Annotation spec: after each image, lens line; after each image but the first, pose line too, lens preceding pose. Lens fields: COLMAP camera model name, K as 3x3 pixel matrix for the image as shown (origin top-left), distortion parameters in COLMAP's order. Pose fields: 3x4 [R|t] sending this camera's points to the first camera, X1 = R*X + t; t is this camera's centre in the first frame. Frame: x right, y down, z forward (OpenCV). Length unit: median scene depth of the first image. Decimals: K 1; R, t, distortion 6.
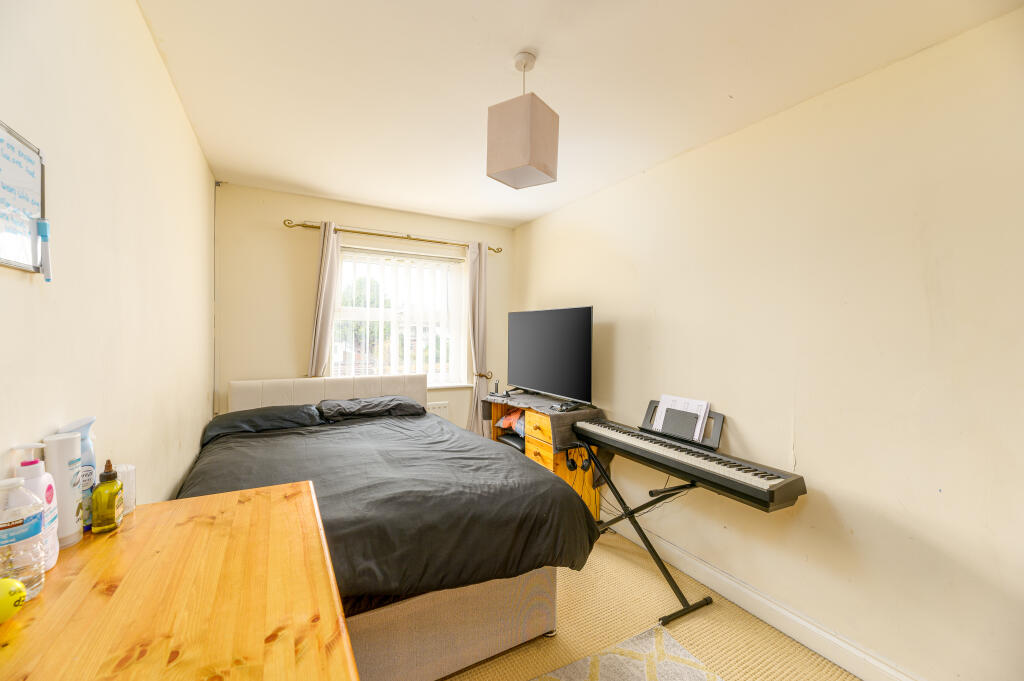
lens RADIAL K [[415.9, 0, 512.0], [0, 415.9, 340.5], [0, 0, 1]] dist [-0.001374, -0.000045]
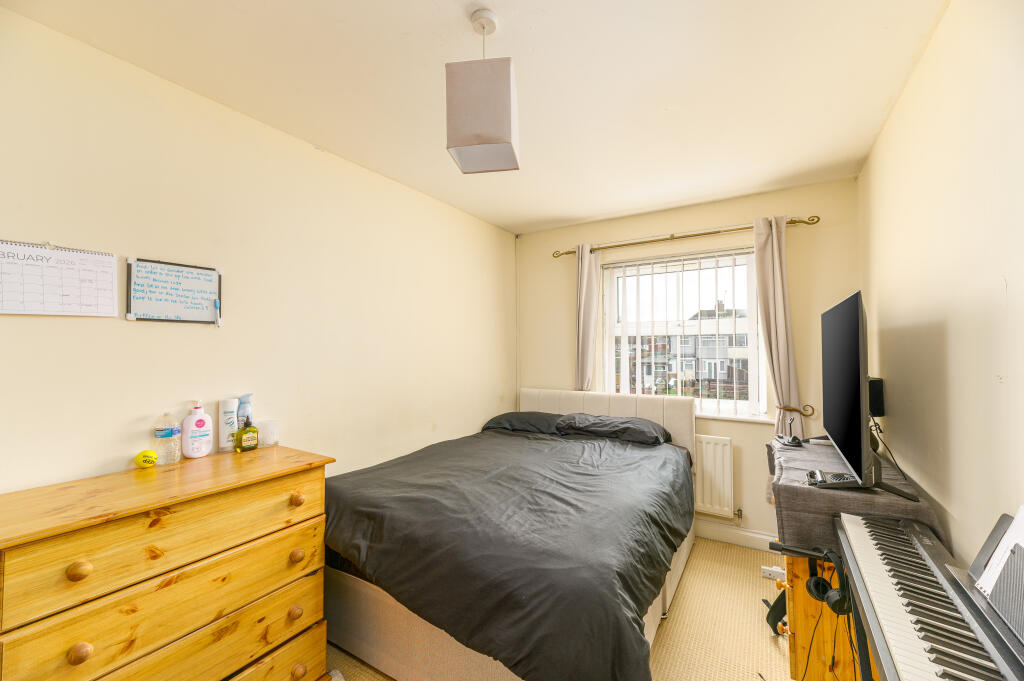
lens RADIAL K [[413.1, 0, 505.1], [0, 413.1, 339.0], [0, 0, 1]] dist [-0.000320, -0.000194]
pose [[0.465755, -0.033922, -0.884263, 0.465961], [-0.005552, 0.999133, -0.041254, 0.000199], [0.884896, 0.024124, 0.465163, 0.406438]]
